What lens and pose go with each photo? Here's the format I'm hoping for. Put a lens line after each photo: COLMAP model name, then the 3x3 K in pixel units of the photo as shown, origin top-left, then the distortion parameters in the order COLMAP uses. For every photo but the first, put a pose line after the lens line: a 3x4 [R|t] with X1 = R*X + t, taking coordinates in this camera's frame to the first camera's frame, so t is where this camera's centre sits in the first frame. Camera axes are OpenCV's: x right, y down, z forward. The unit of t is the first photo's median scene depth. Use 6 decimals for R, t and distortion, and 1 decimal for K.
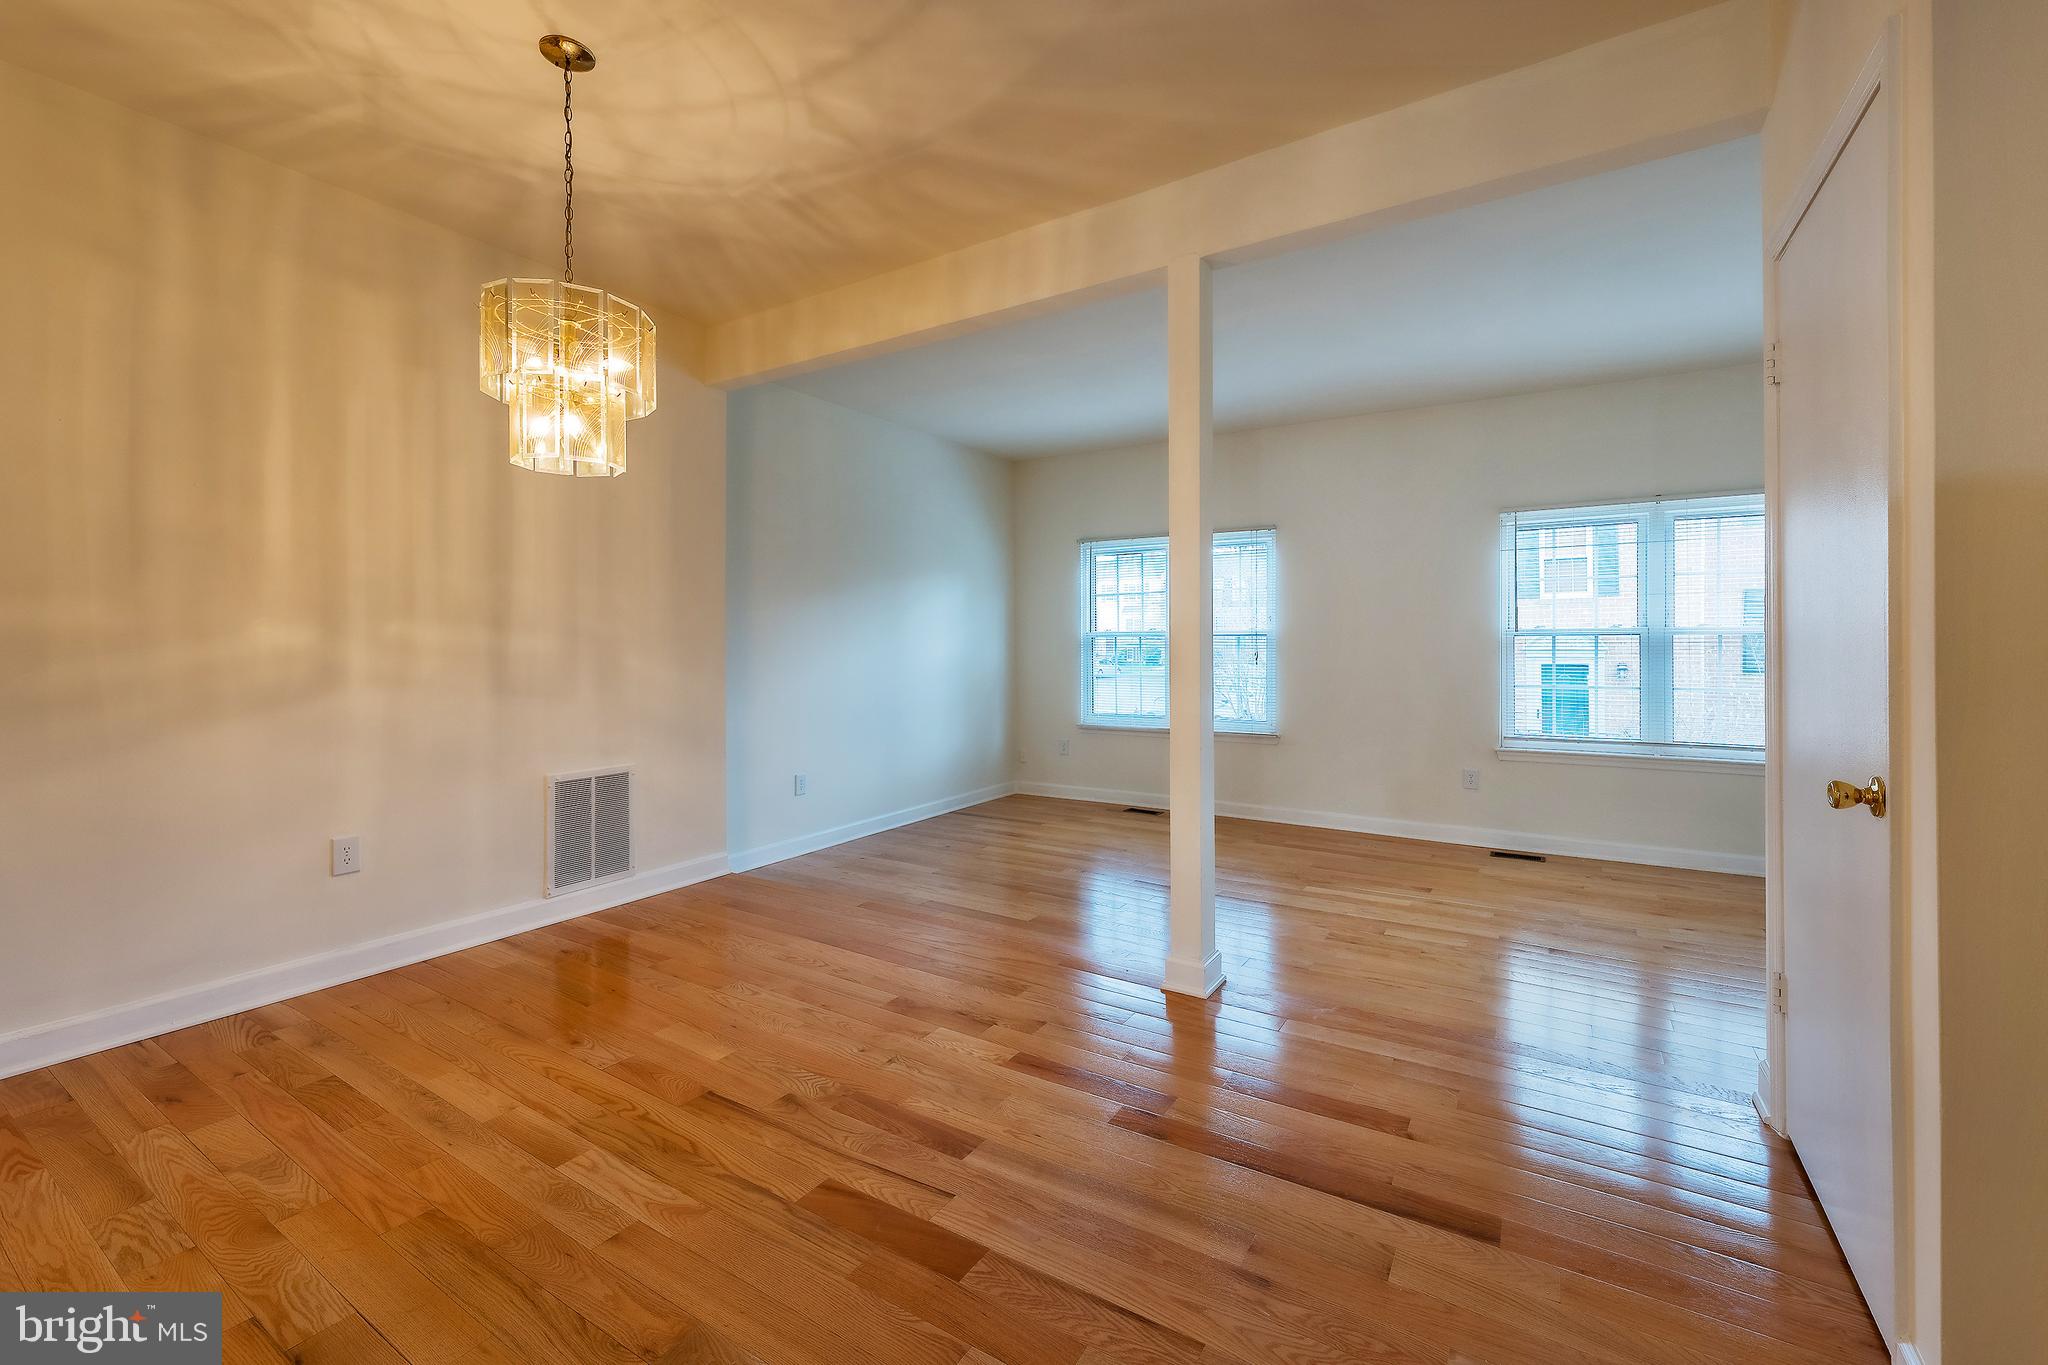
lens RADIAL K [[846.9, 0, 1009.0], [0, 846.9, 643.5], [0, 0, 1]] dist [-0.000139, 0.000116]
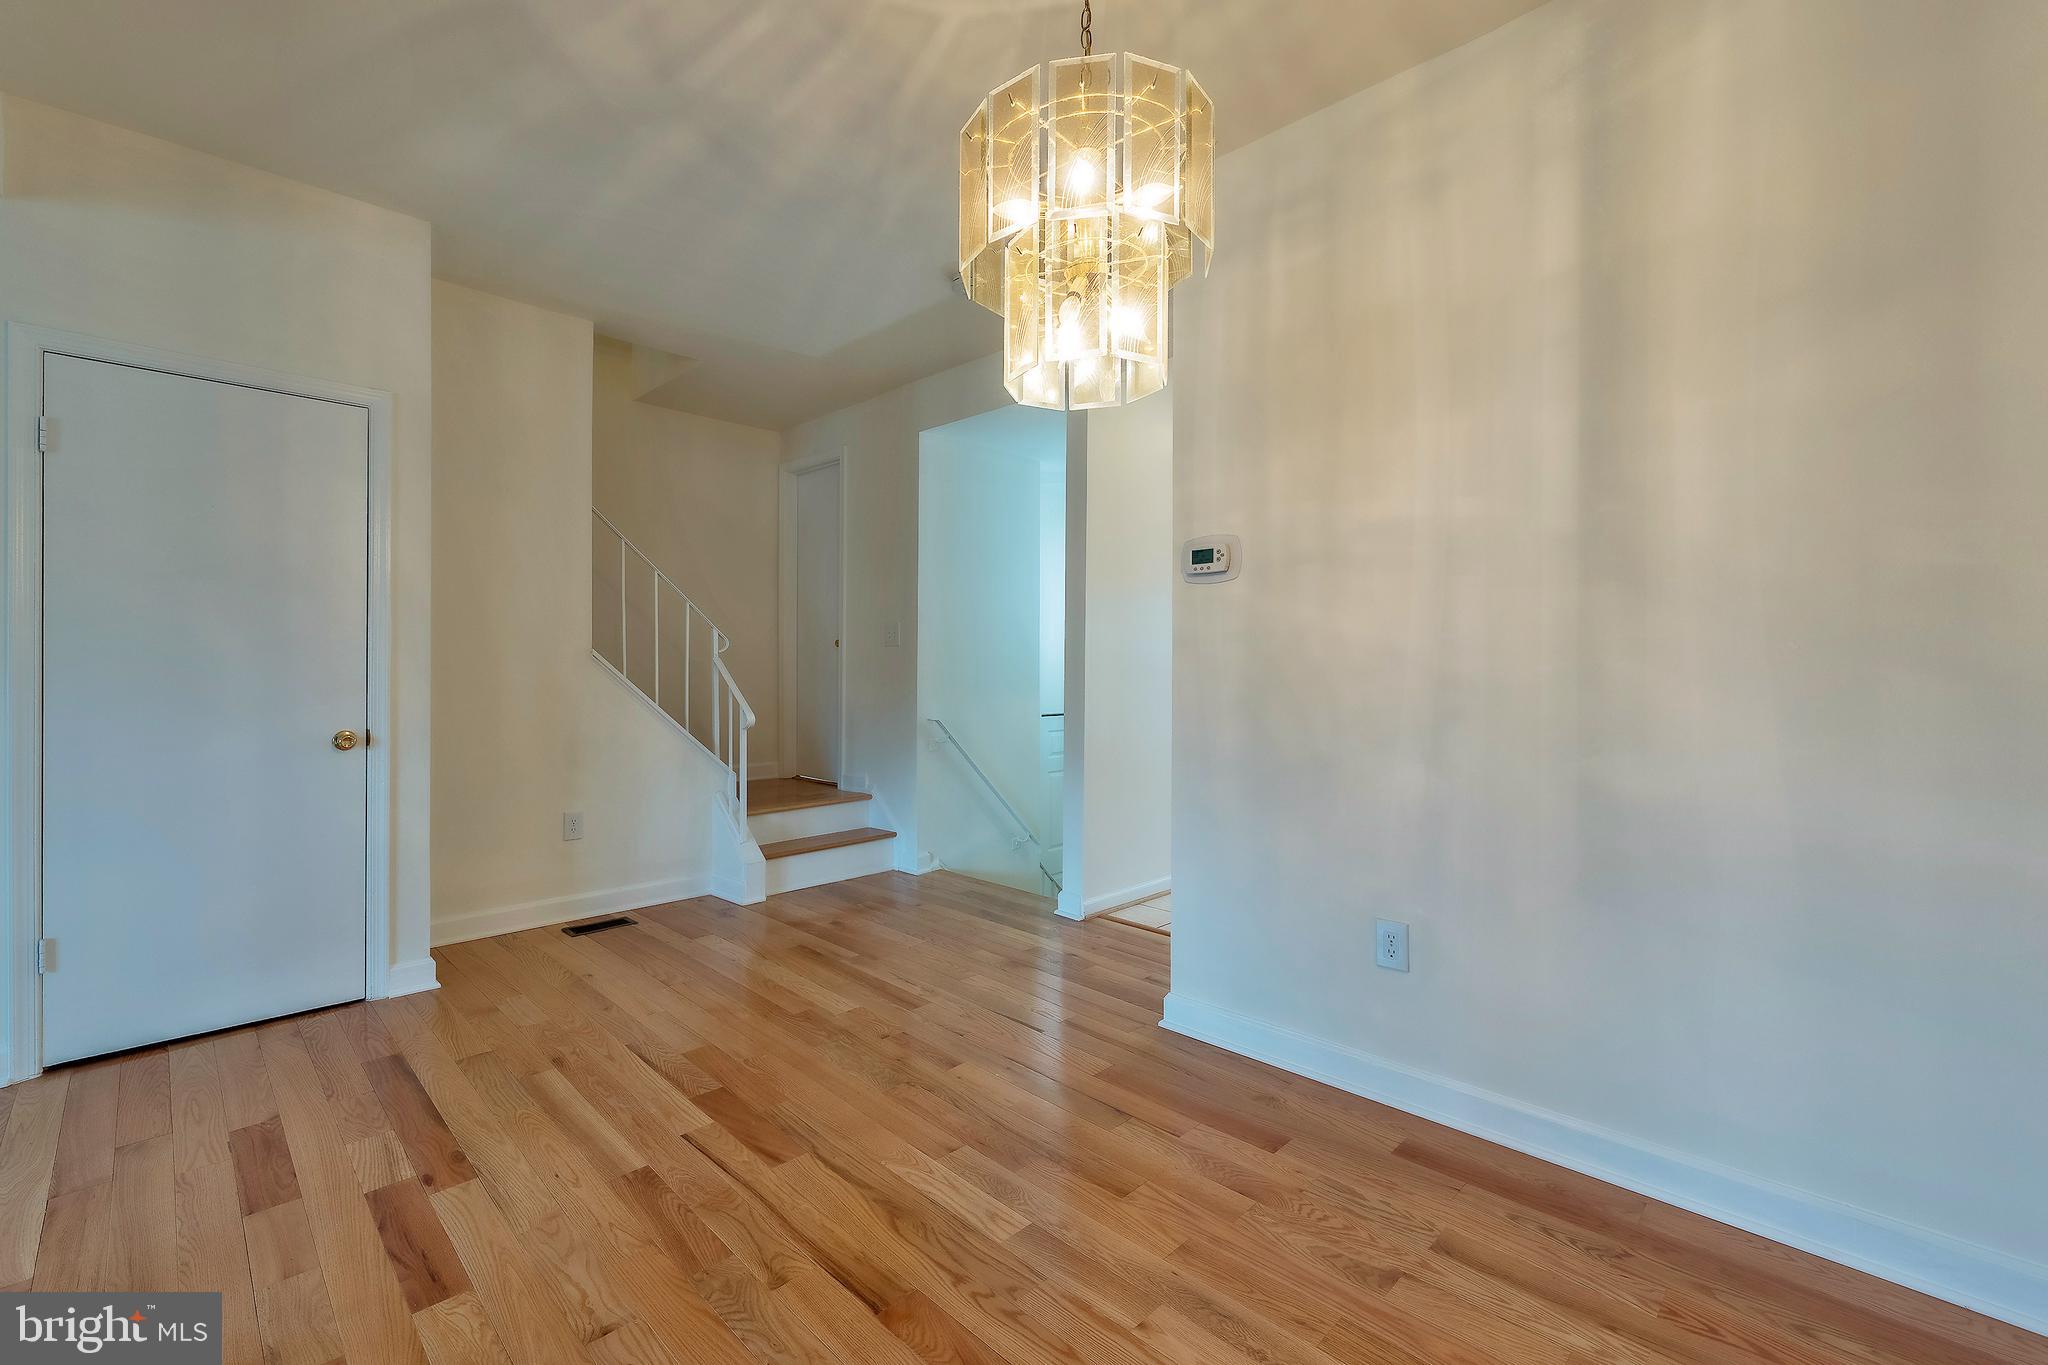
lens RADIAL K [[875.3, 0, 960.5], [0, 875.3, 667.7], [0, 0, 1]] dist [0.001118, 0.000104]
pose [[-0.969837, 0.000393, 0.243754, -0.564889], [0.001264, 0.999993, 0.003419, -0.003111], [-0.243751, 0.003624, -0.969831, 1.593716]]
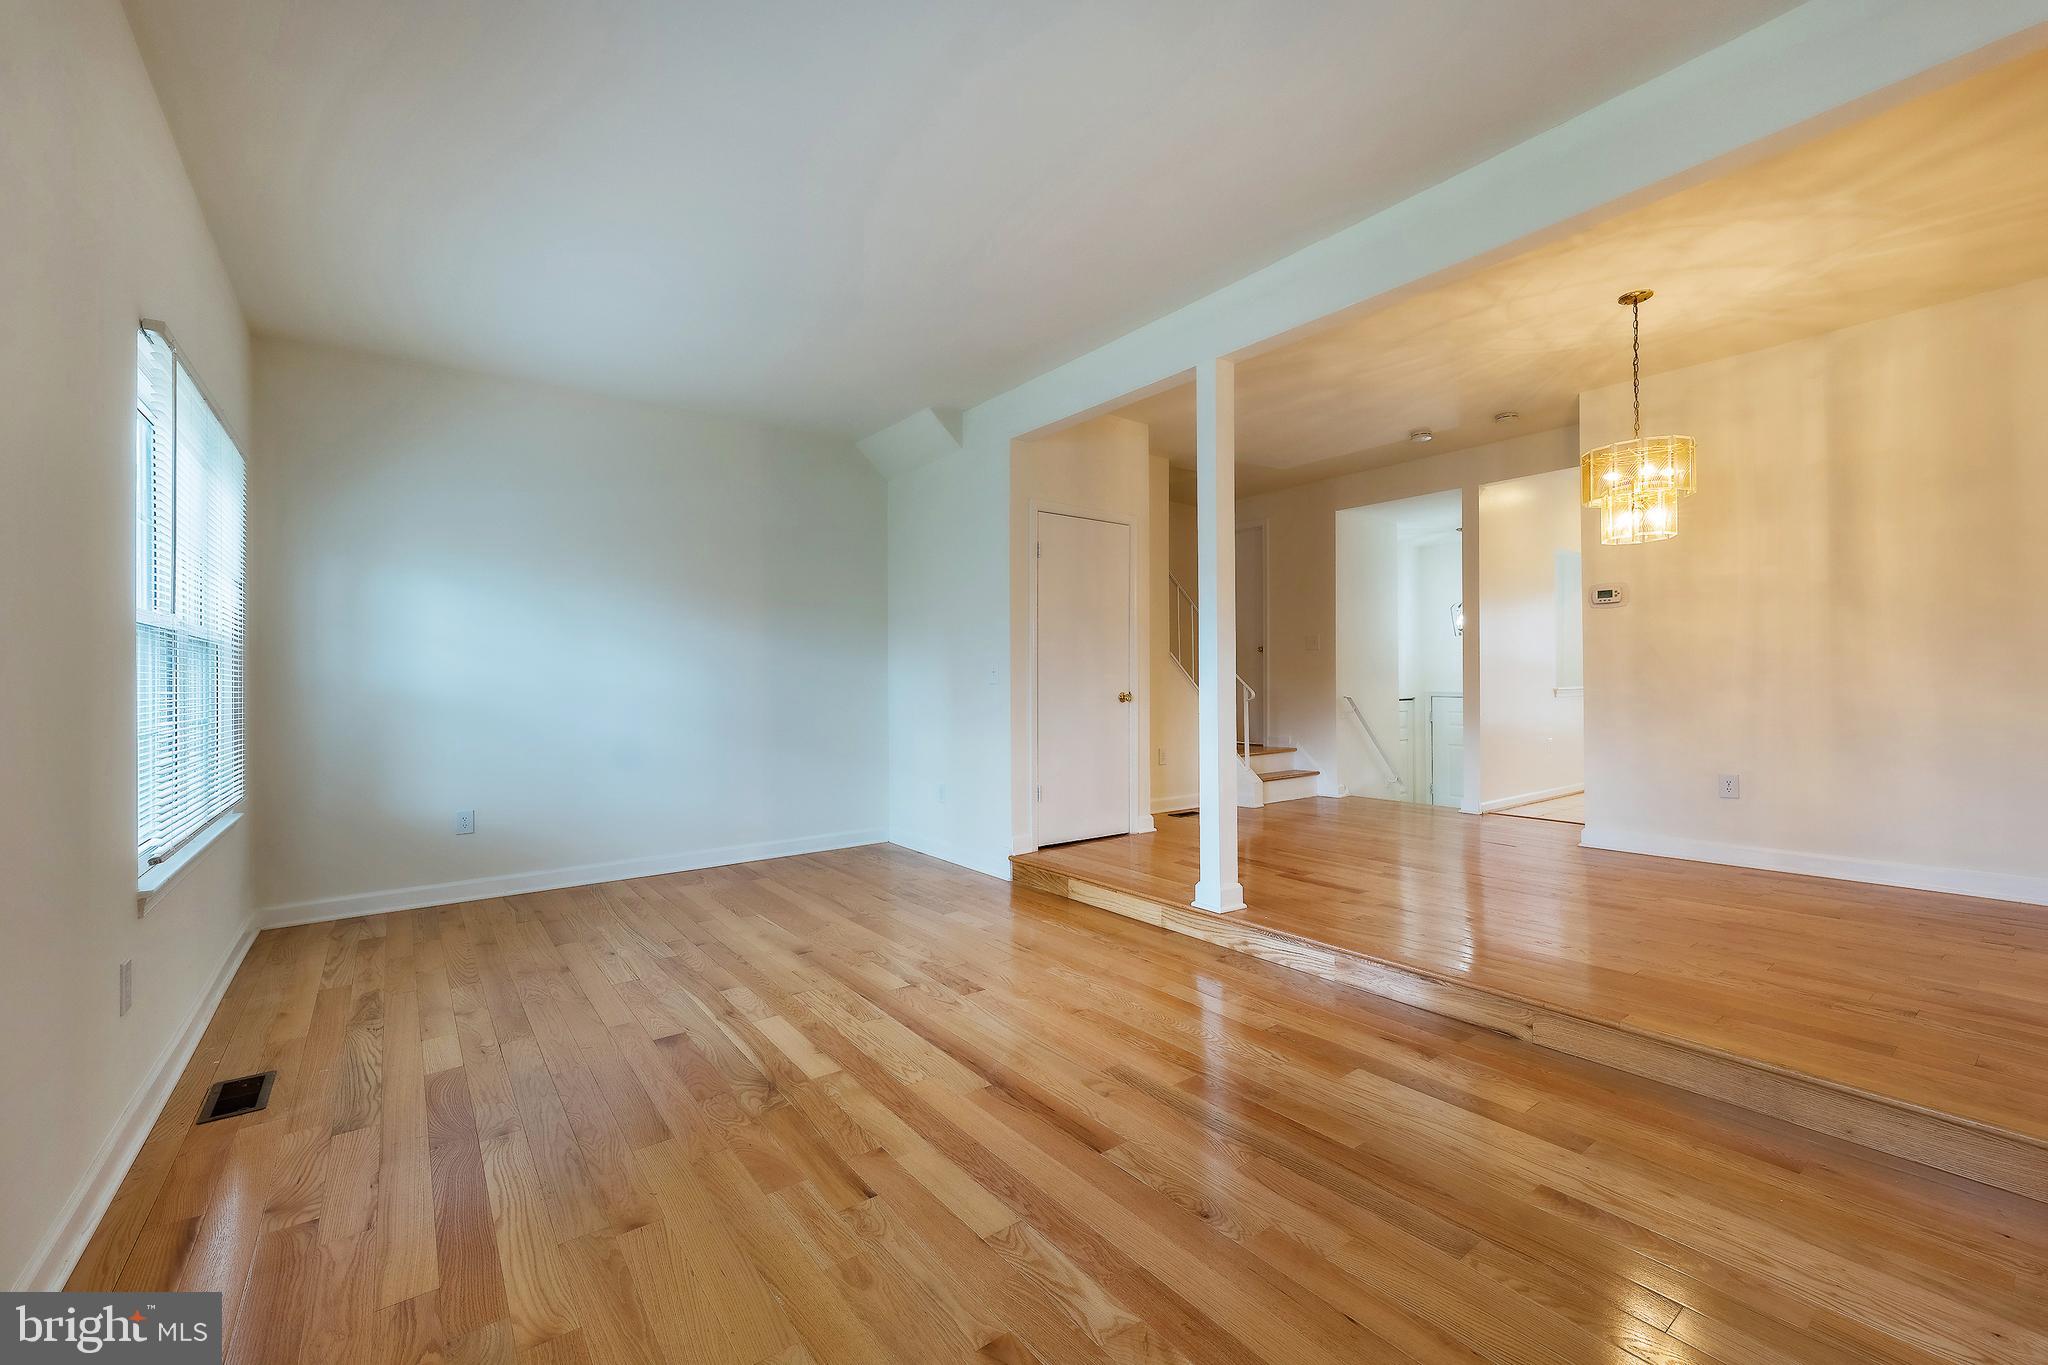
lens RADIAL K [[838.4, 0, 1021.9], [0, 838.4, 674.2], [0, 0, 1]] dist [-0.000541, -0.000146]
pose [[-0.939222, 0.014706, 0.342996, 0.067464], [0.011481, 0.999869, -0.011432, 0.064144], [-0.343119, -0.006799, -0.939267, 2.885365]]
